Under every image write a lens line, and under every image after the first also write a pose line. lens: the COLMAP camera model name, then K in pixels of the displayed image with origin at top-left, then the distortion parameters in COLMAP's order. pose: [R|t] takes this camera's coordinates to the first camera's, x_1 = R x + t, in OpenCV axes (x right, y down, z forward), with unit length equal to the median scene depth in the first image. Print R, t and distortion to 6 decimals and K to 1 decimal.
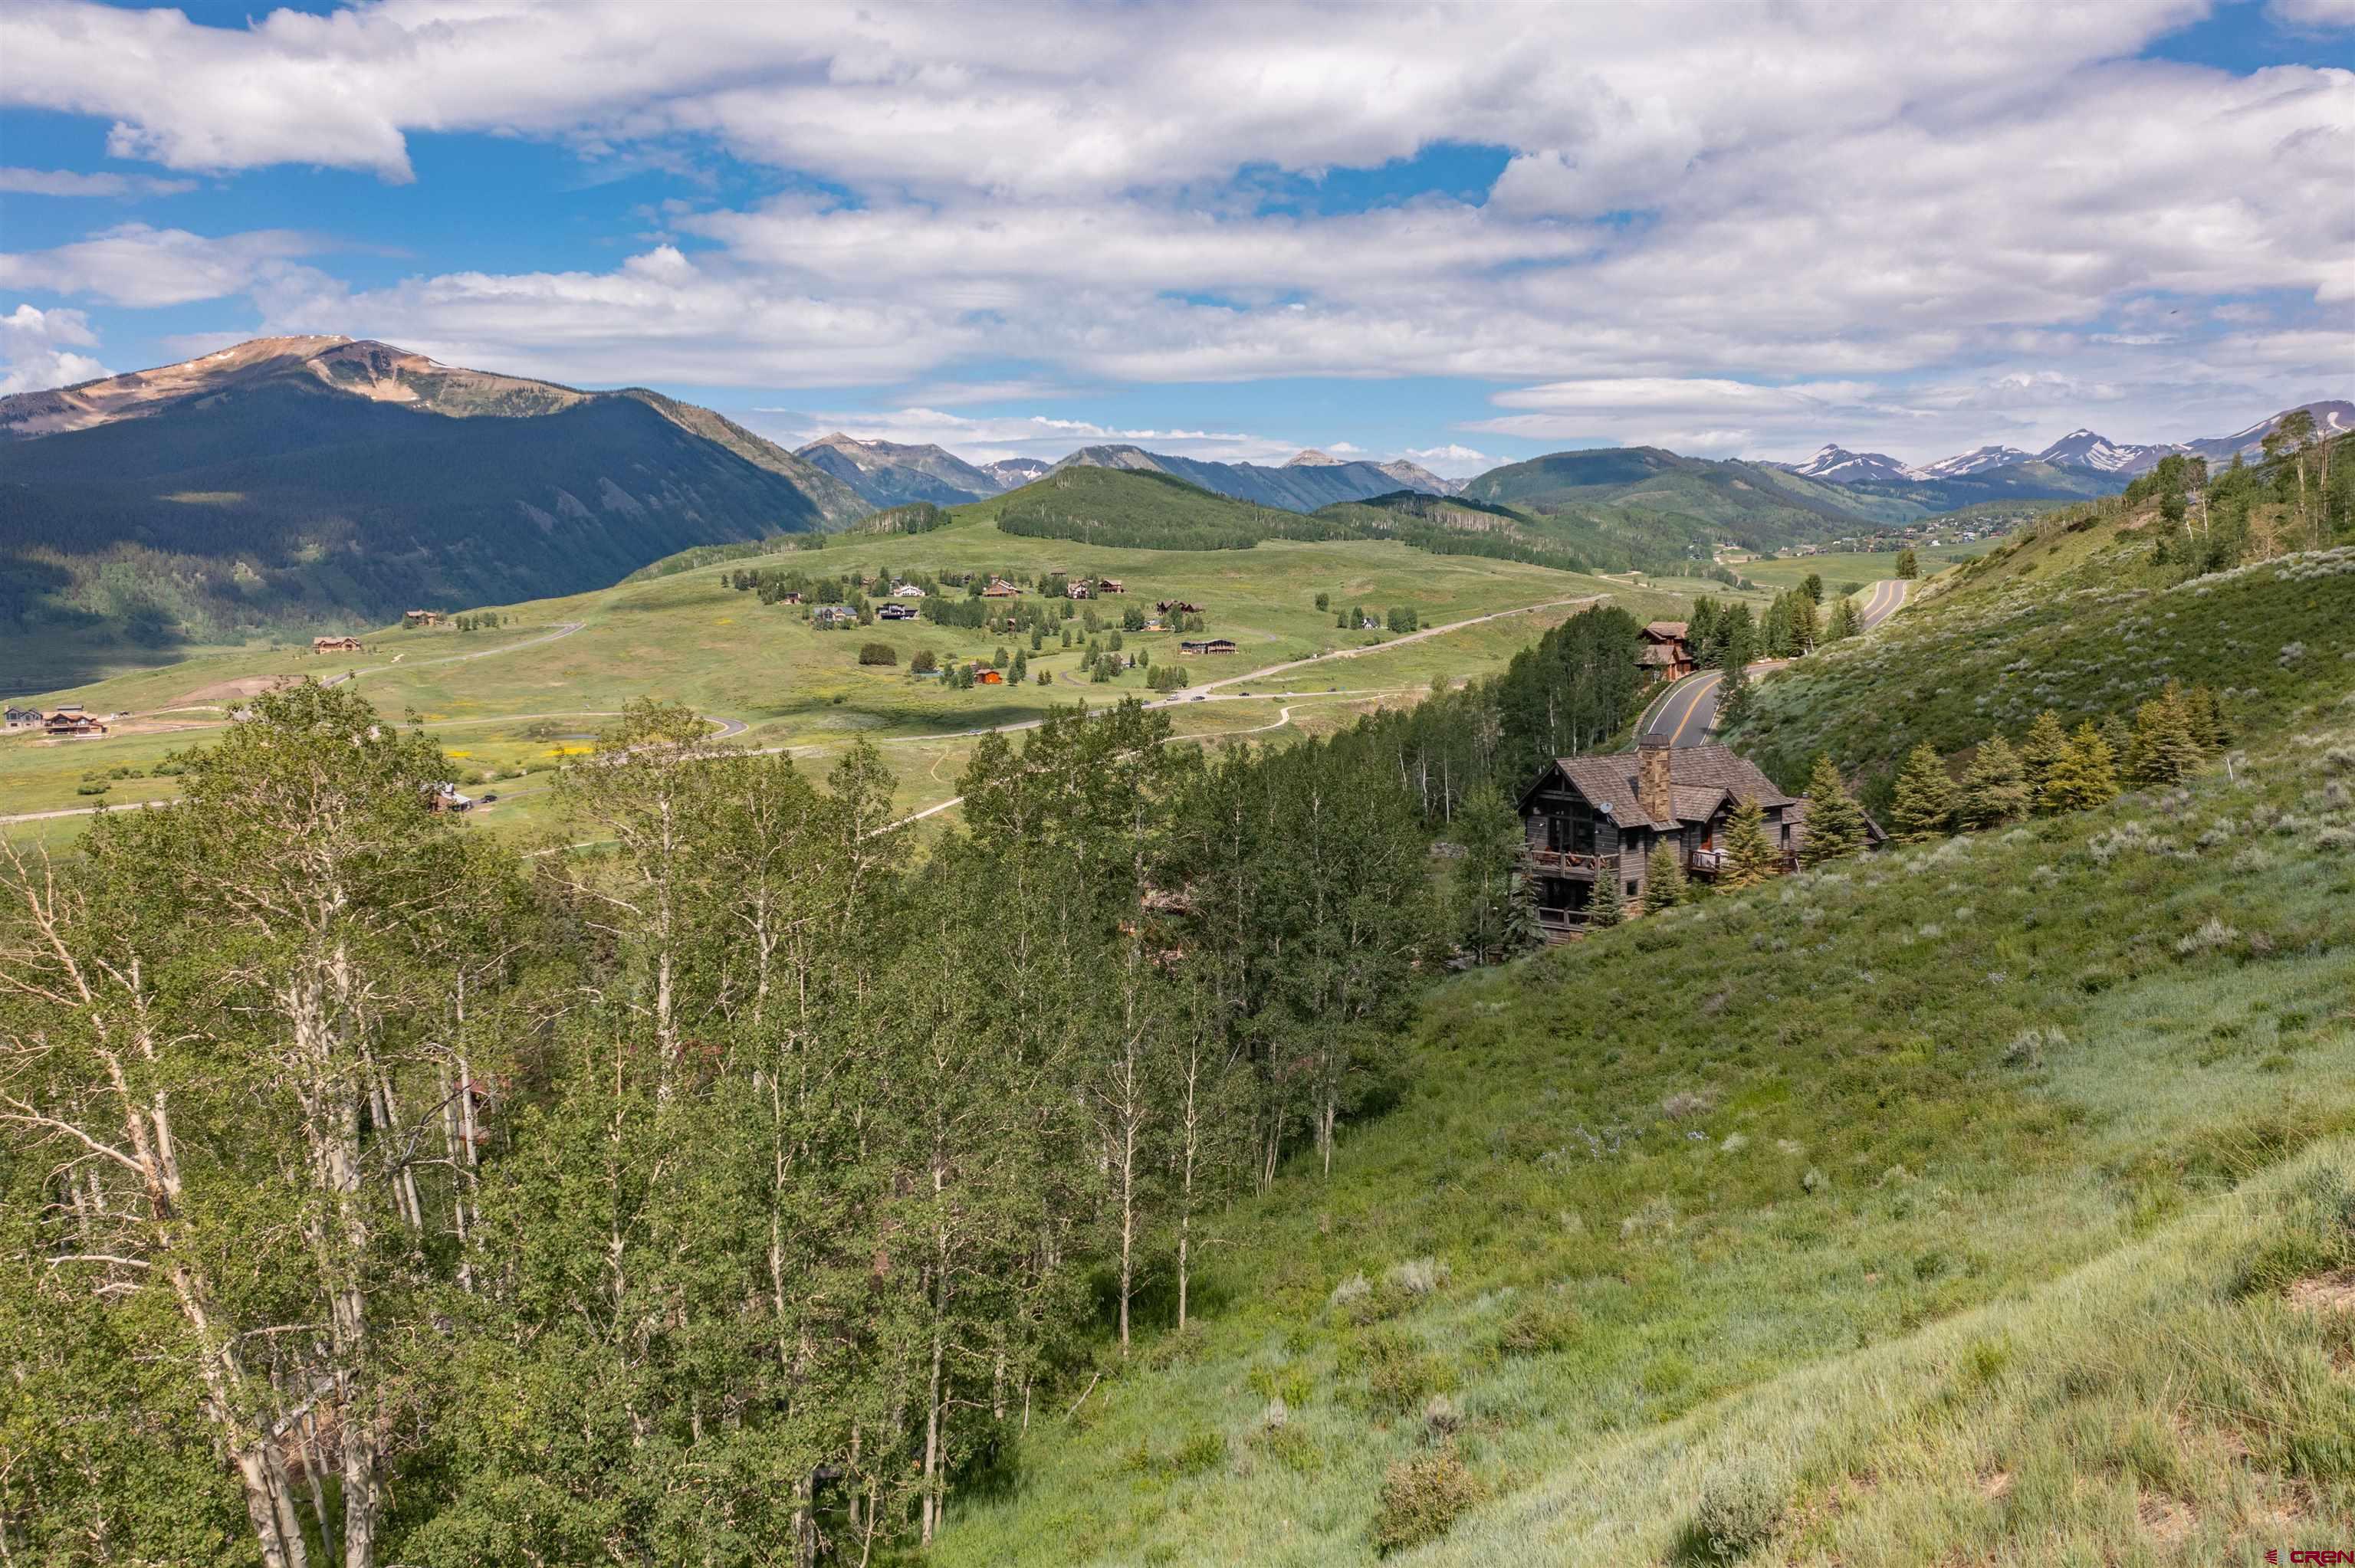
lens RADIAL K [[1860.1, 0, 1177.5], [0, 1860.1, 784.0], [0, 0, 1]] dist [-0.003345, -0.000438]
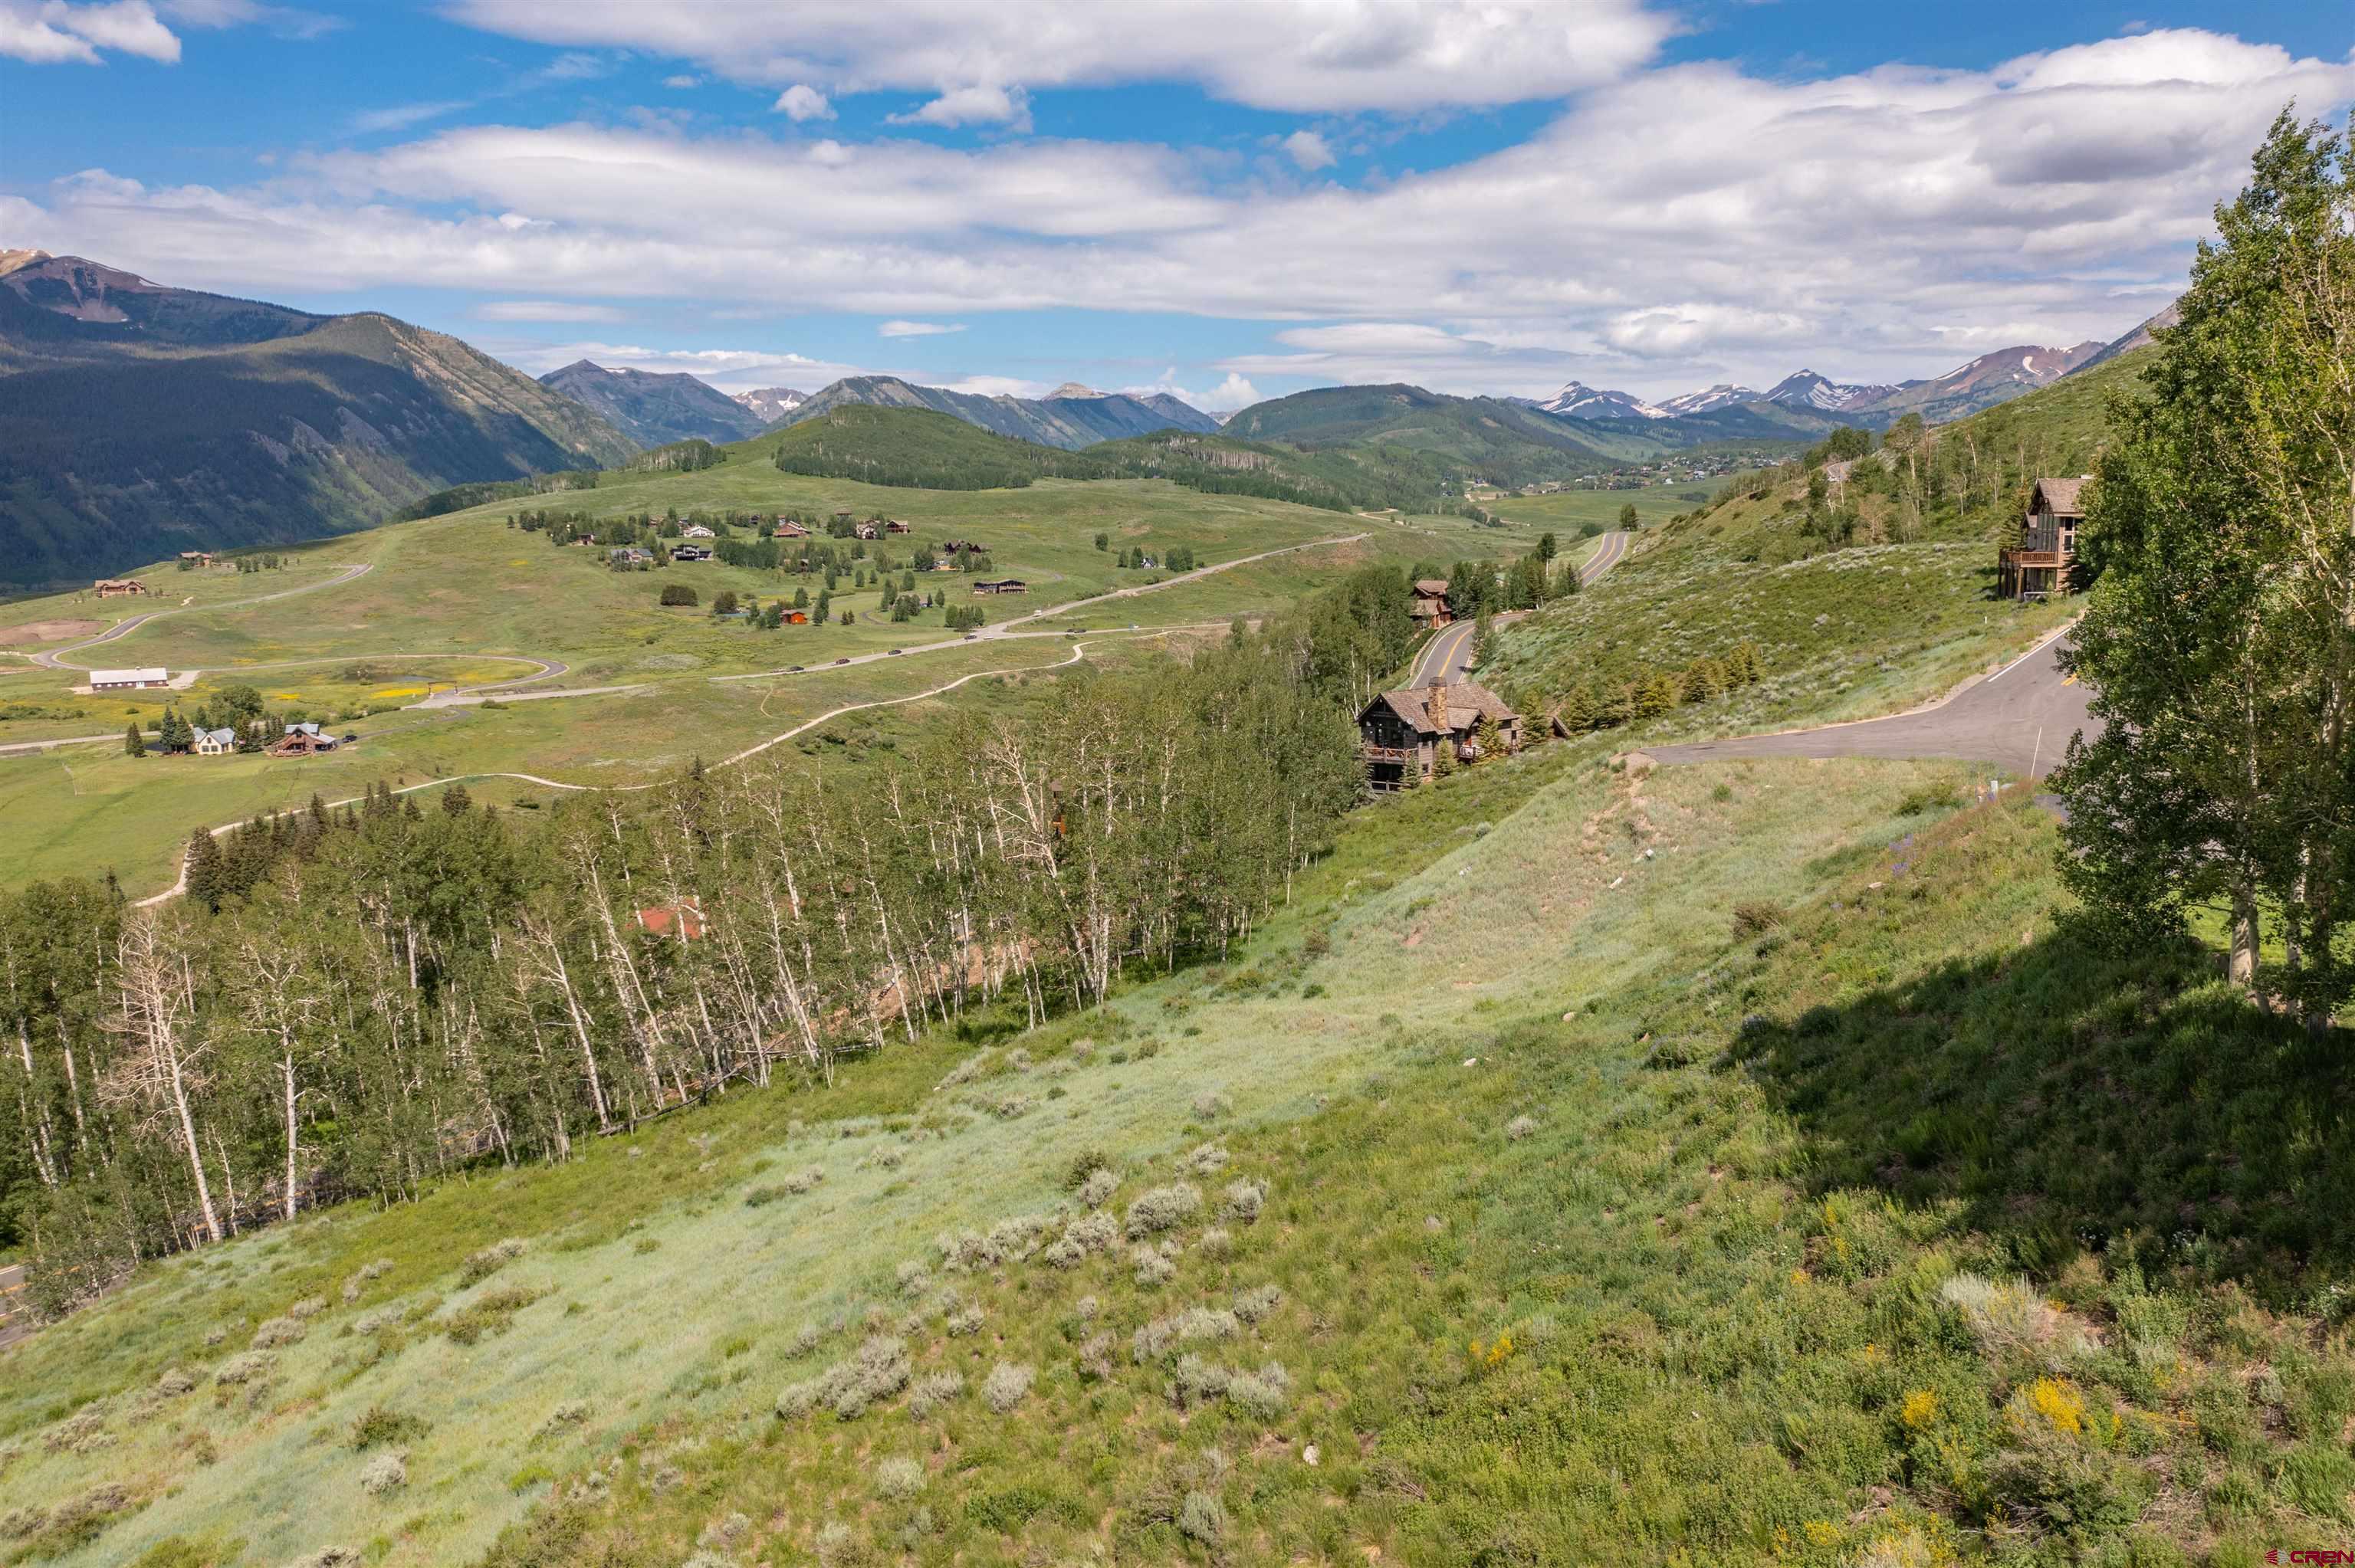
lens RADIAL K [[1876.5, 0, 1177.5], [0, 1876.5, 784.0], [0, 0, 1]] dist [-0.003501, -0.001628]
pose [[0.991698, -0.017044, 0.127454, -0.054745], [0.012502, 0.999261, 0.036352, 0.001413], [-0.127979, -0.034456, 0.991178, -0.184441]]
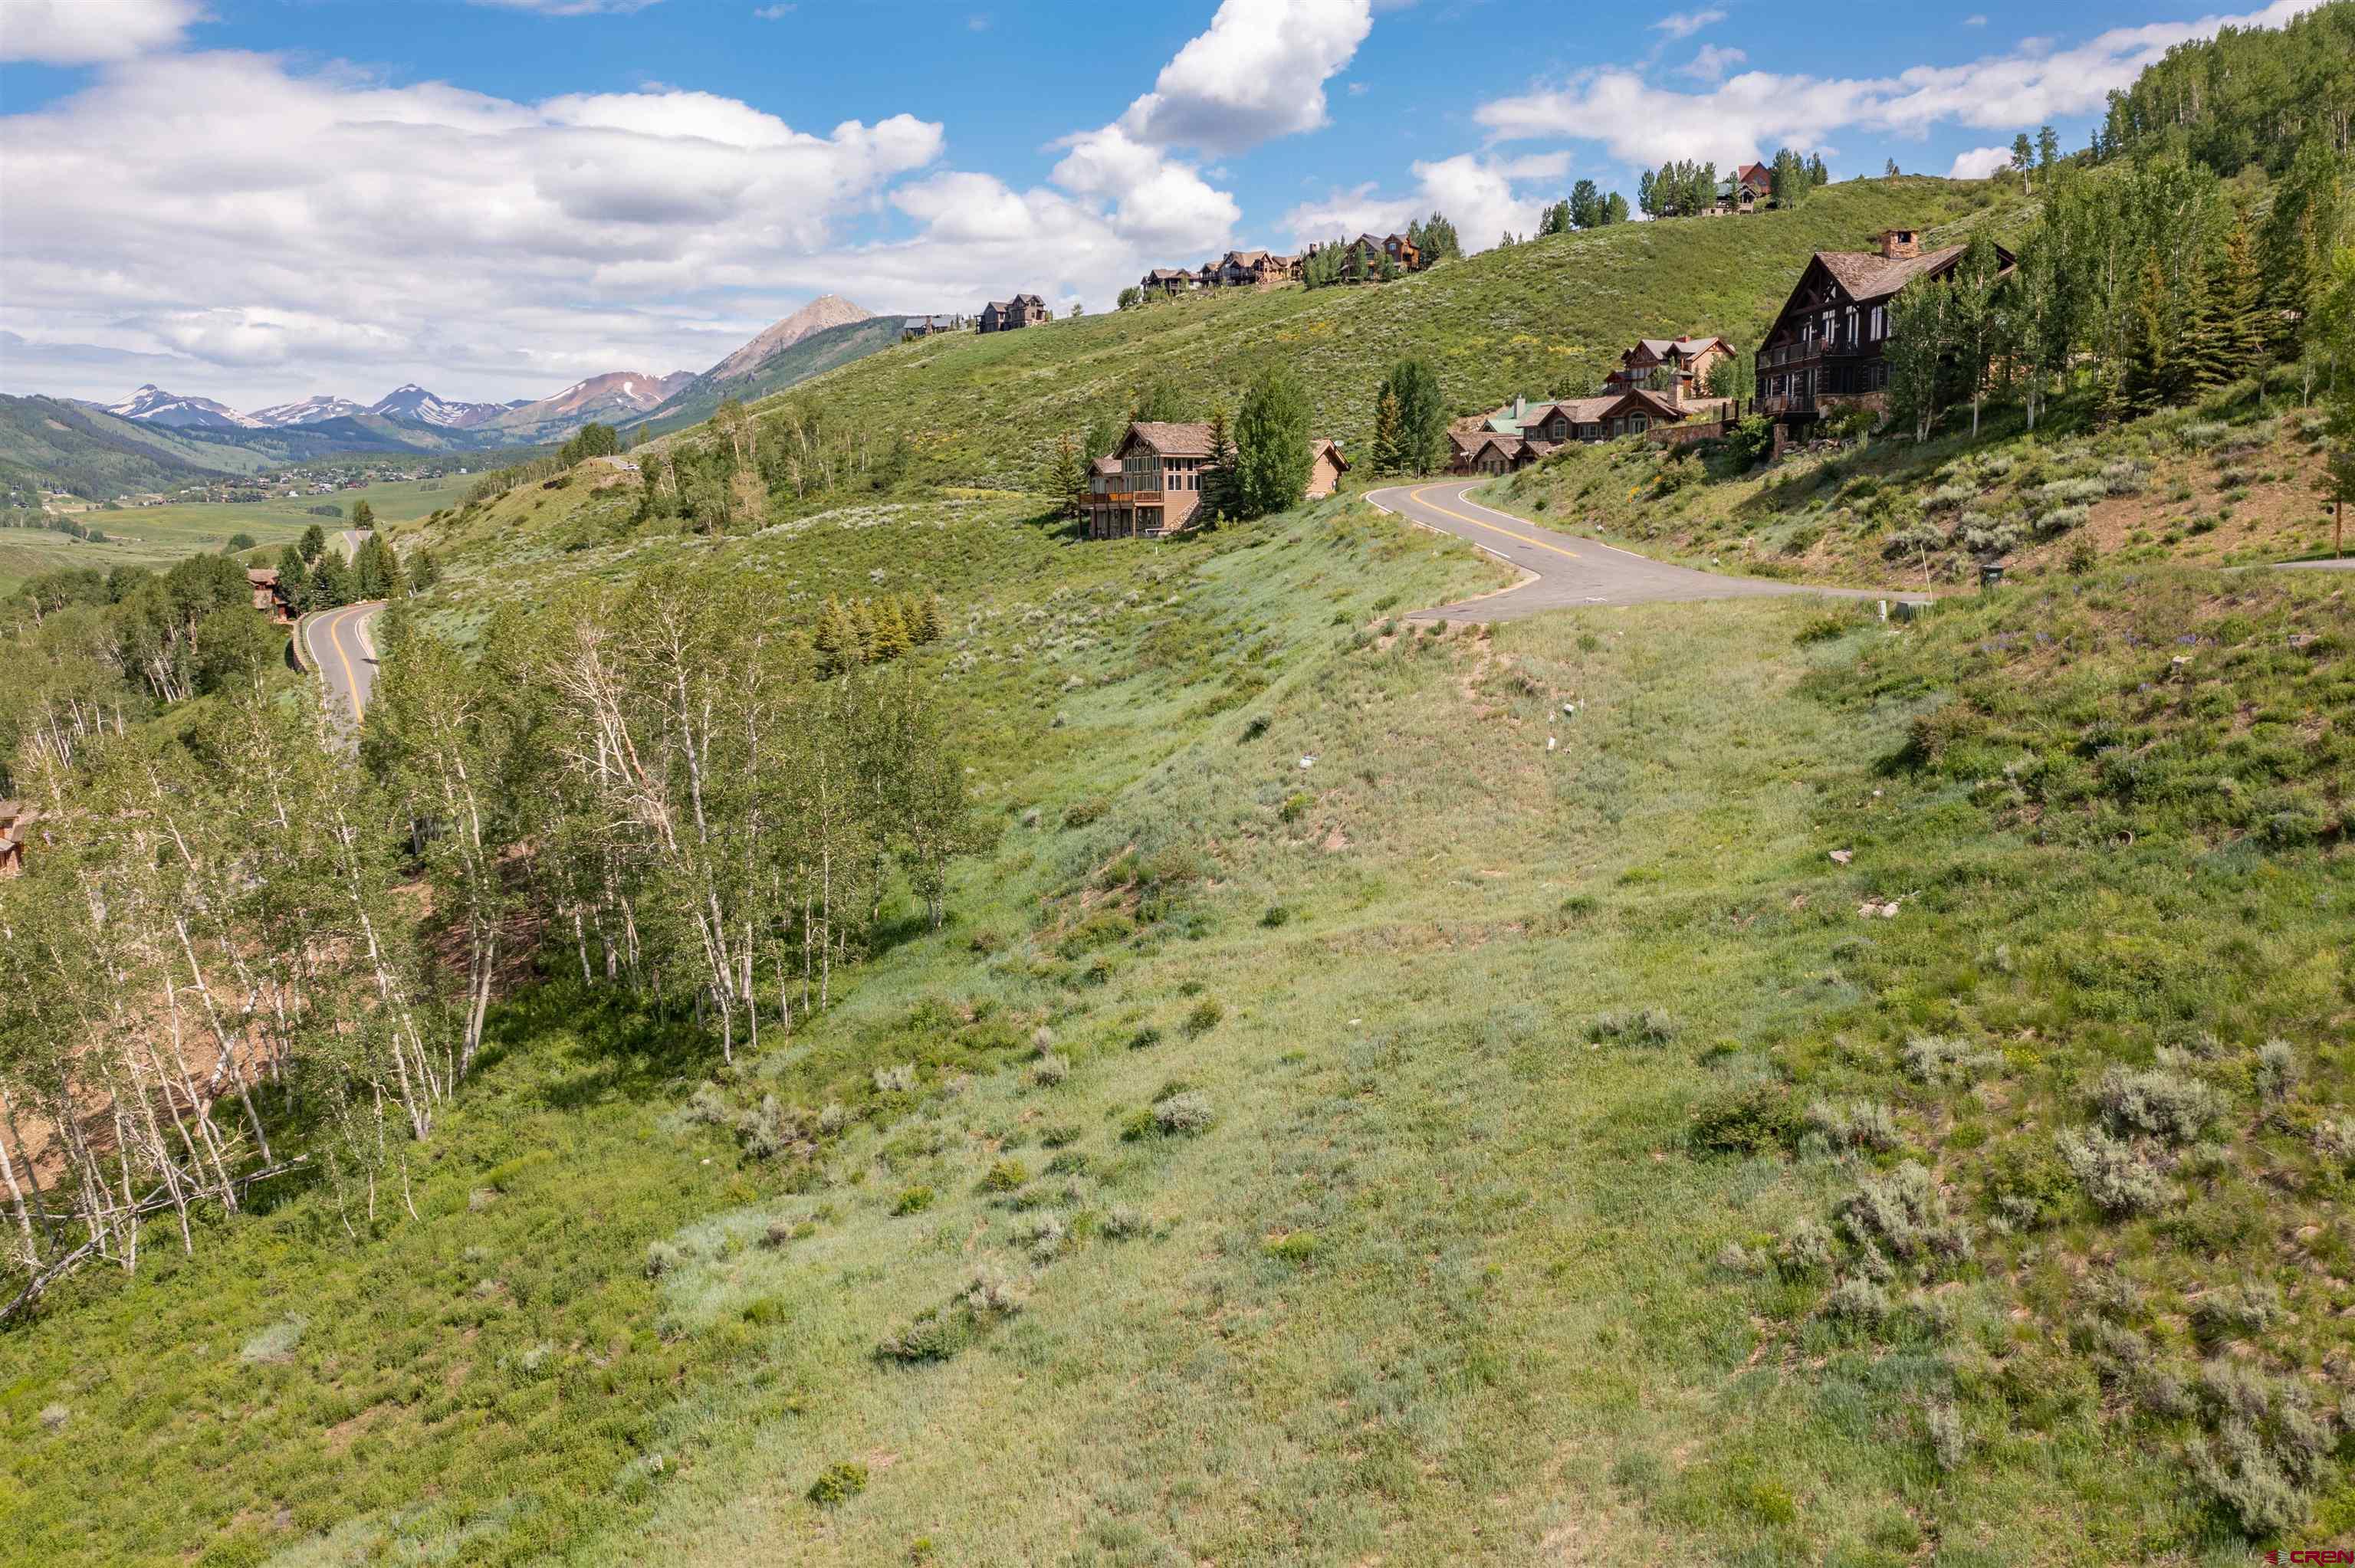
lens RADIAL K [[1876.5, 0, 1177.5], [0, 1876.5, 784.0], [0, 0, 1]] dist [-0.003501, -0.001628]
pose [[0.672116, -0.097114, 0.734050, -0.138425], [0.079217, 0.995103, 0.059118, 0.010464], [-0.736197, 0.018415, 0.676517, -0.084625]]
